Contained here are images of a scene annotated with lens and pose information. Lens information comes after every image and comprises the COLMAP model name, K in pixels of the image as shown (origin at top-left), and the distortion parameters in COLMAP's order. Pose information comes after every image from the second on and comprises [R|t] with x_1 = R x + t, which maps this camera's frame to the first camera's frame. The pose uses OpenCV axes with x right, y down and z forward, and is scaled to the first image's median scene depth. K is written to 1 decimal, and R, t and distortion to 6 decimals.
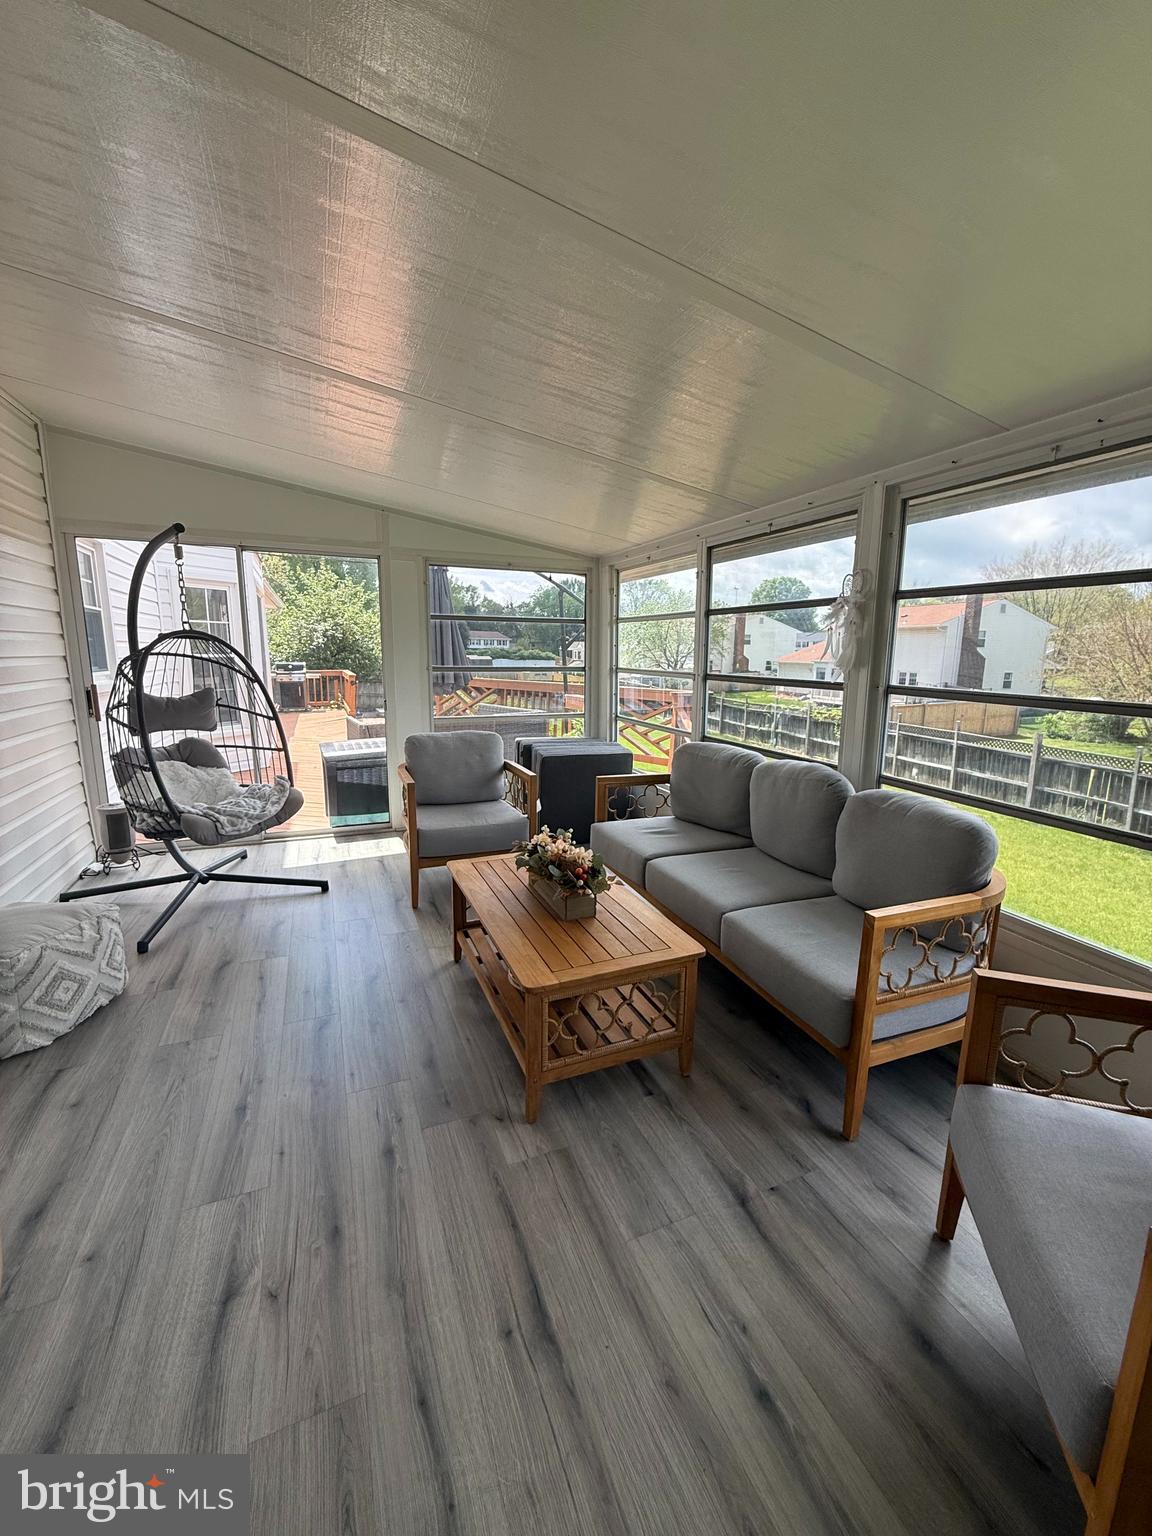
lens RADIAL K [[612.3, 0, 578.3], [0, 612.3, 762.1], [0, 0, 1]] dist [0.000117, 0.000343]
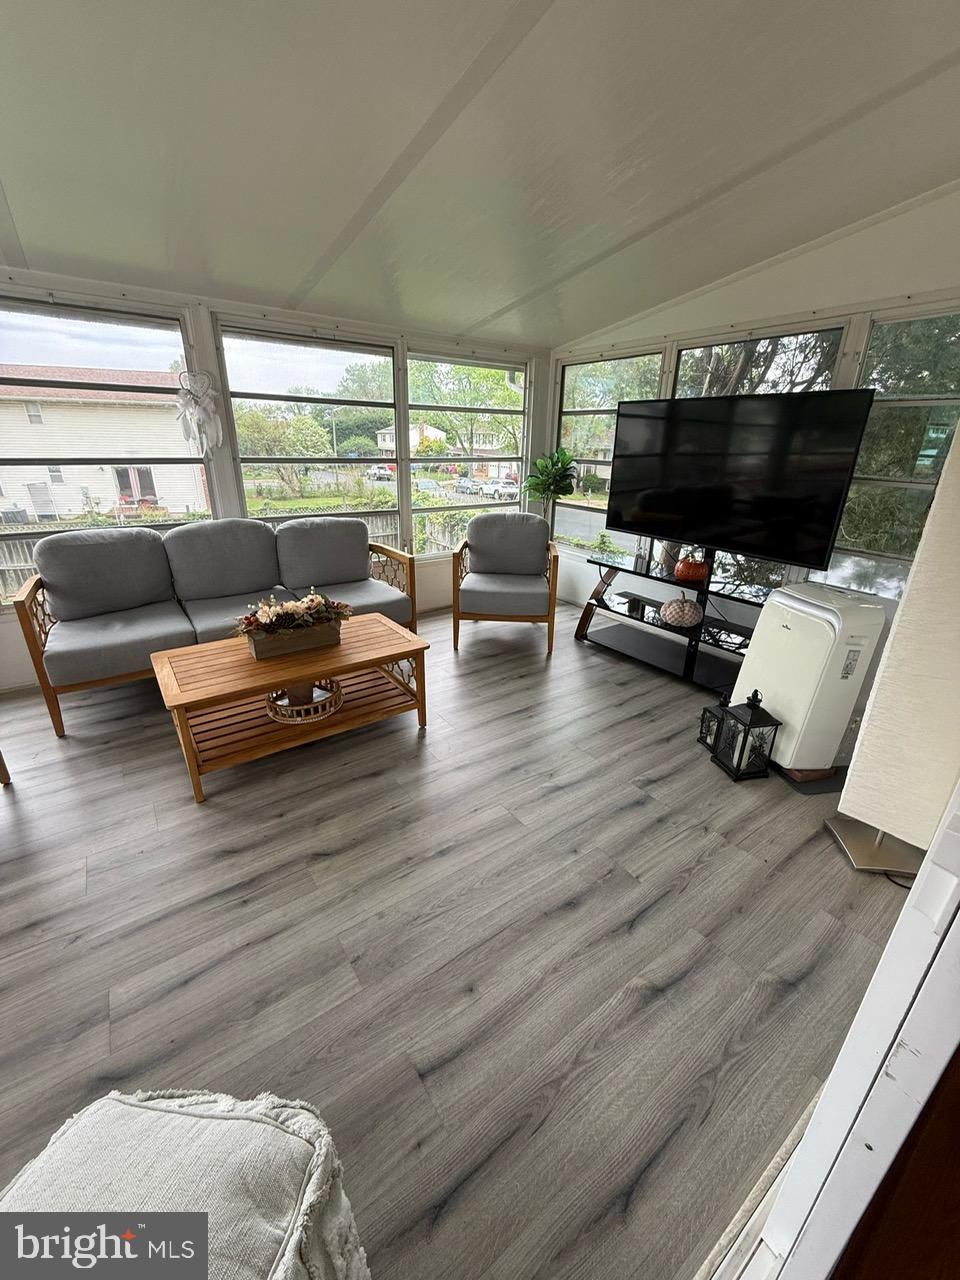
lens RADIAL K [[510.3, 0, 481.9], [0, 510.3, 635.1], [0, 0, 1]] dist [0.000117, 0.000343]
pose [[-0.219152, -0.363752, 0.905349, -0.876300], [0.151121, 0.904053, 0.399813, -0.132273], [-0.963916, 0.224437, -0.143154, 0.653106]]
